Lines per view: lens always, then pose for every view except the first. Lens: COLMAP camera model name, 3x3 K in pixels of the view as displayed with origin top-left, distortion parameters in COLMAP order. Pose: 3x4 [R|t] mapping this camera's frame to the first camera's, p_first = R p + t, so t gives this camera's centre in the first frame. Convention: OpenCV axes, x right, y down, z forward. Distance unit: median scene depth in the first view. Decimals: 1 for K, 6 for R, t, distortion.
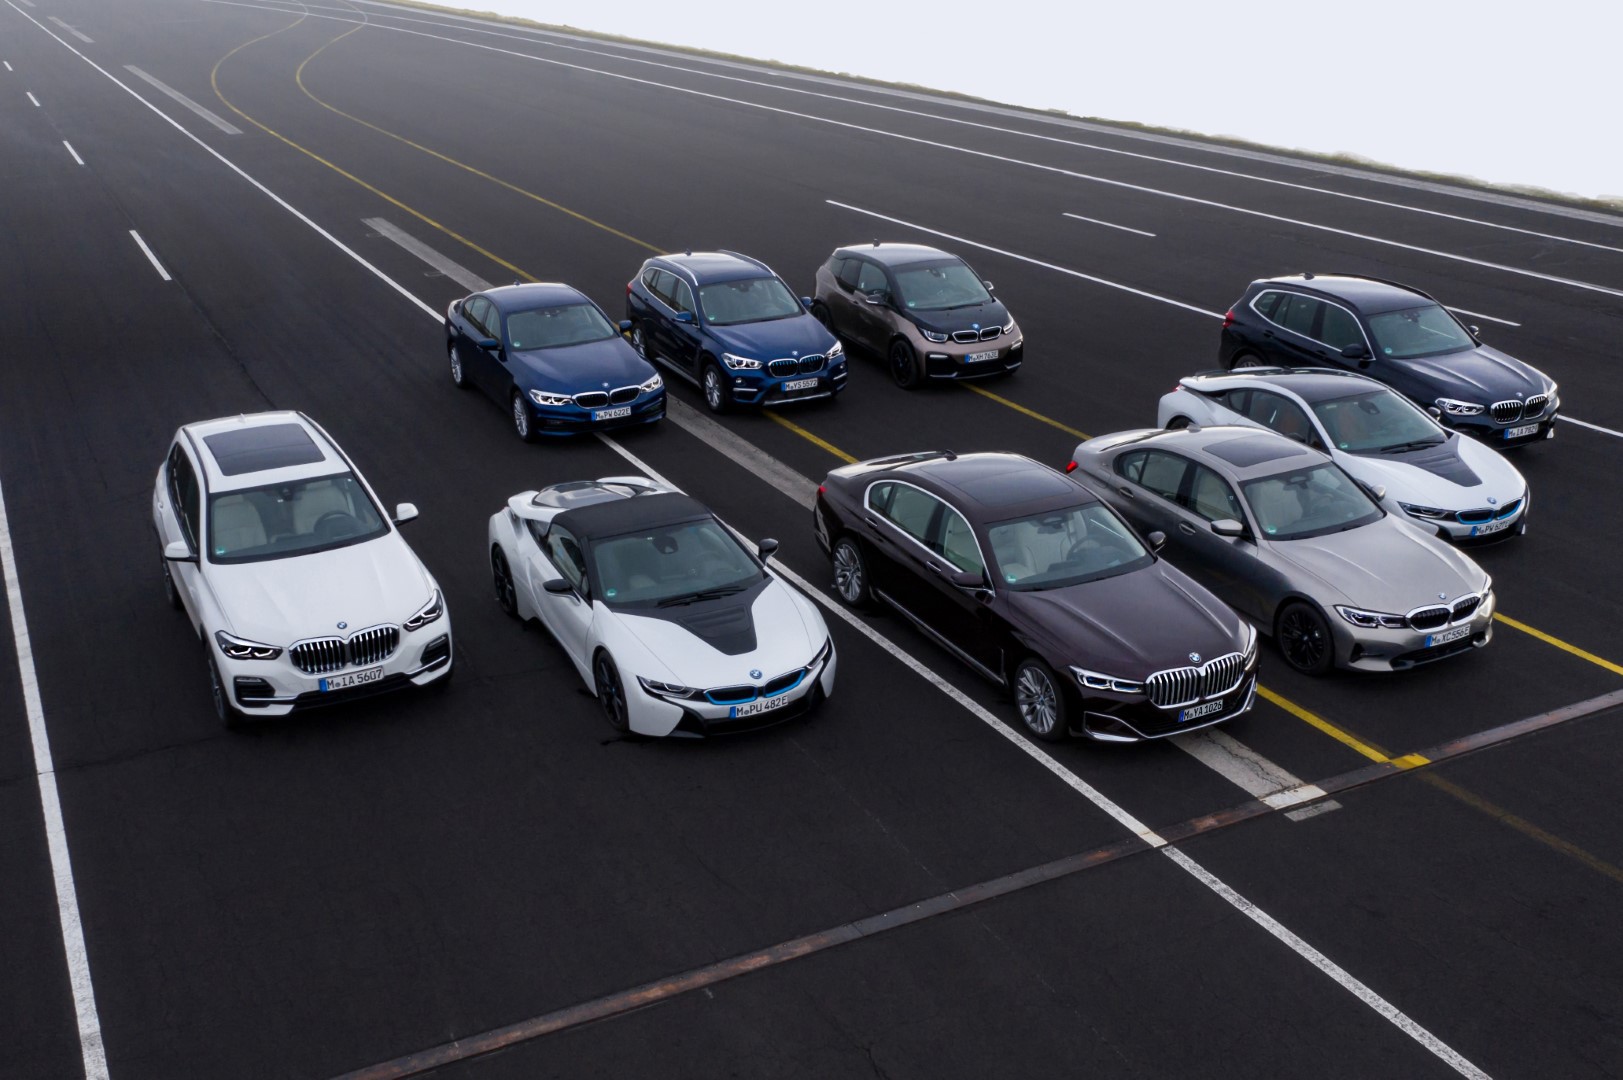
lens RADIAL K [[1680.1, 0, 817.2], [0, 1680.1, 623.4], [0, 0, 1]] dist [-0.017447, -0.001139]
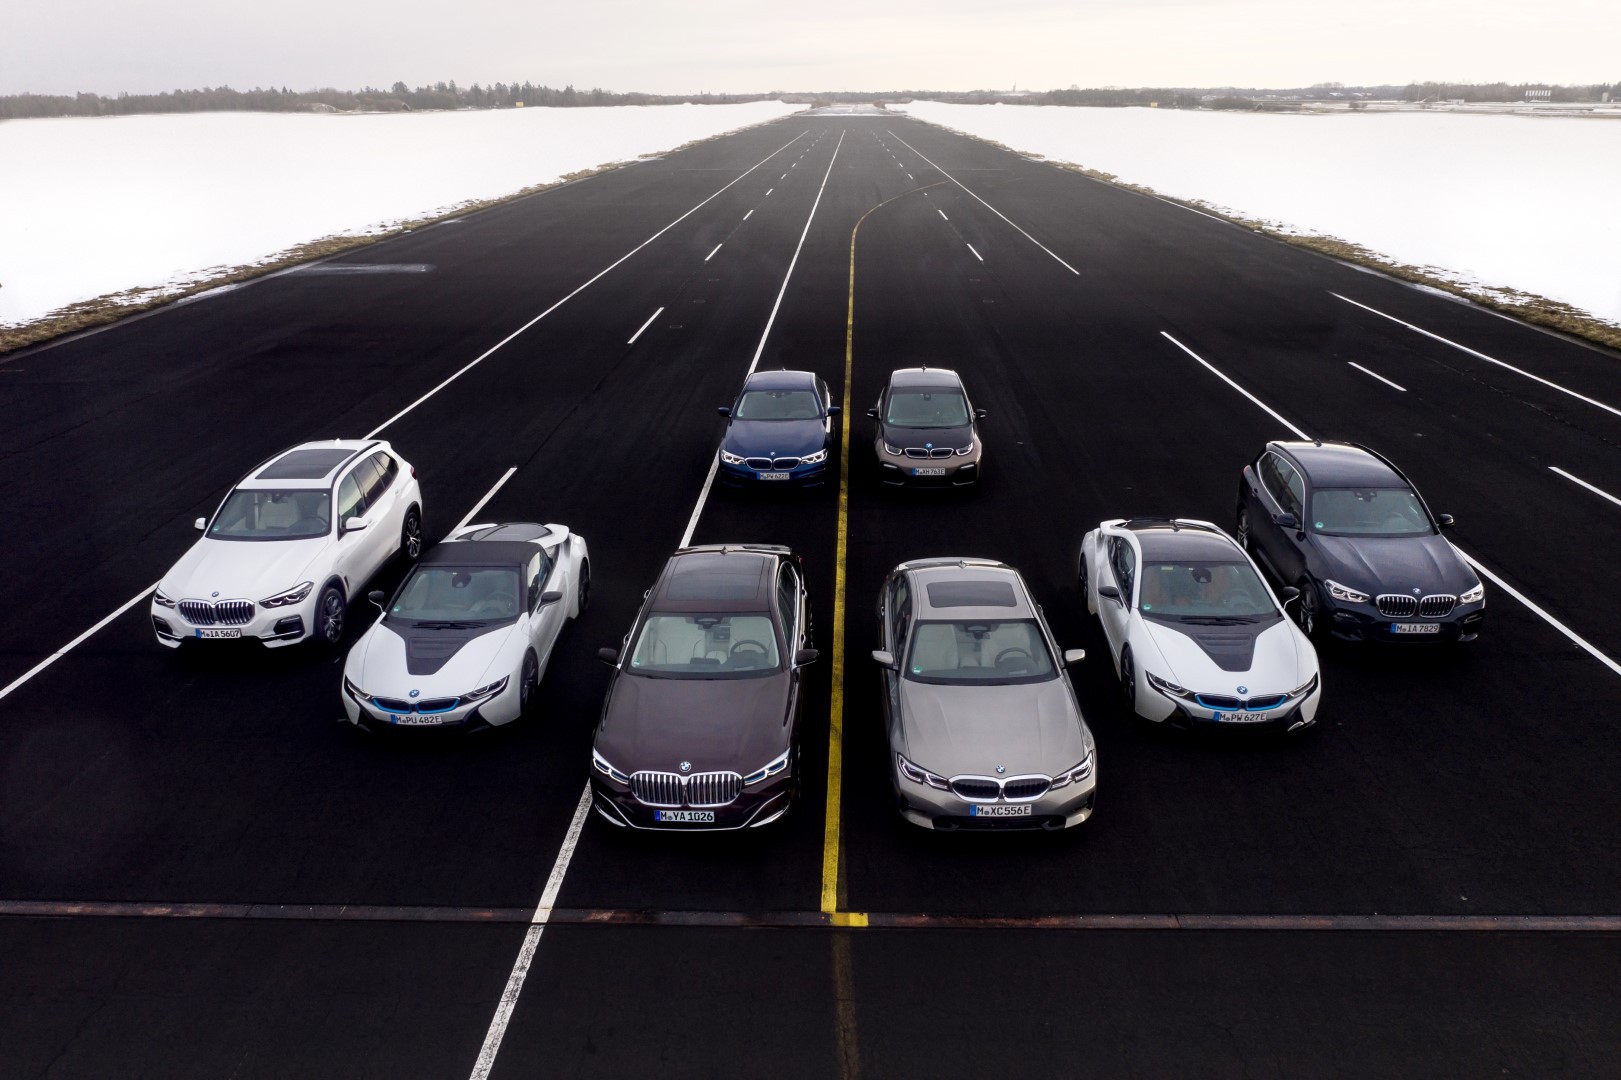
lens RADIAL K [[1266.9, 0, 810.5], [0, 1266.9, 540.0], [0, 0, 1]] dist [-0.019489, 0.003783]
pose [[0.874514, 0.165447, -0.455907, 0.600092], [-0.193109, 0.981072, -0.014392, -0.119121], [0.444897, 0.100626, 0.889911, 0.263726]]
